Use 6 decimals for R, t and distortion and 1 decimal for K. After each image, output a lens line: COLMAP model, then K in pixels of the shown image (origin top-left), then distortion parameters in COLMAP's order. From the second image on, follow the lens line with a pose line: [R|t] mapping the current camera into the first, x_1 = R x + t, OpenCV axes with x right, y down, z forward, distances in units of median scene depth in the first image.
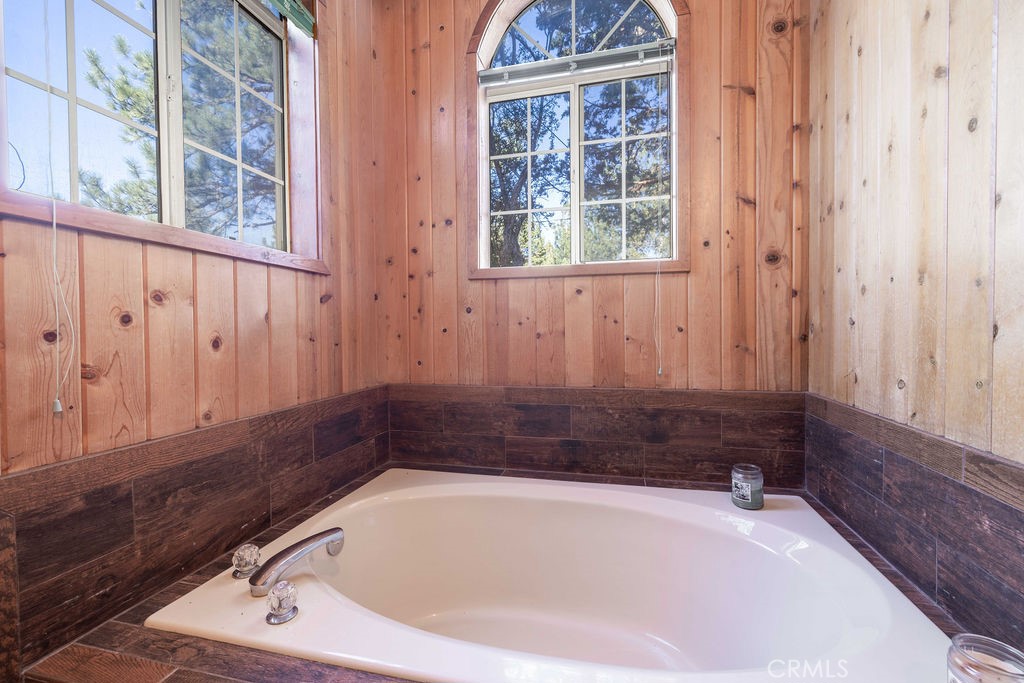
lens RADIAL K [[430.3, 0, 510.9], [0, 430.3, 337.2], [0, 0, 1]] dist [-0.002058, 0.000185]
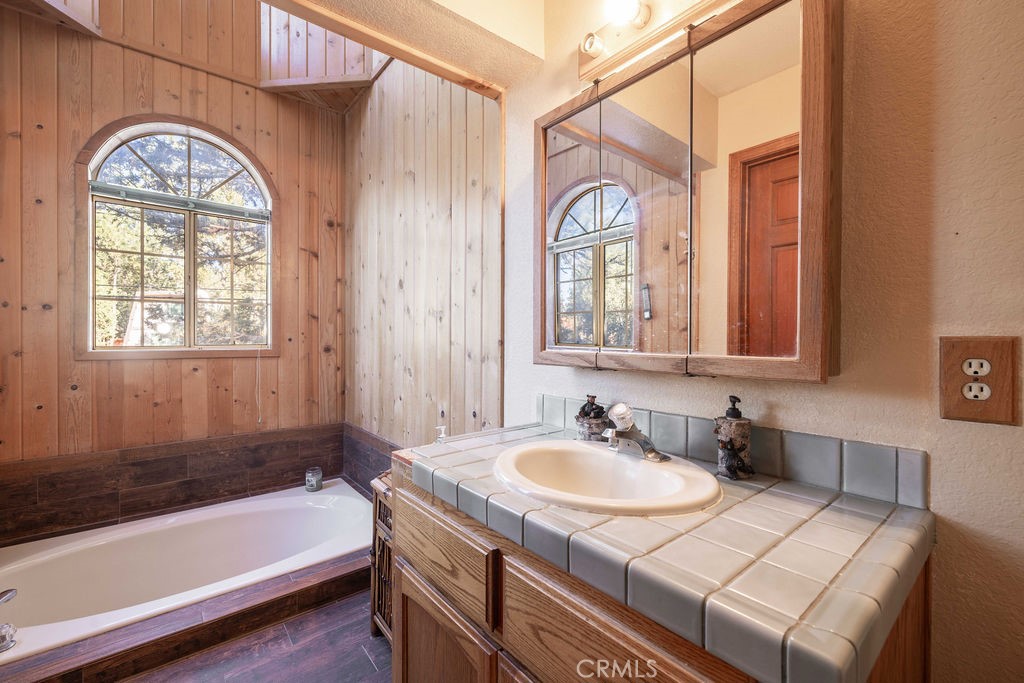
lens RADIAL K [[430.3, 0, 510.9], [0, 430.3, 339.8], [0, 0, 1]] dist [-0.002058, 0.000185]
pose [[0.598766, 0.004297, 0.800913, -0.352599], [0.007210, 0.999916, -0.010754, -0.187761], [-0.800892, 0.012213, 0.598684, -0.655178]]
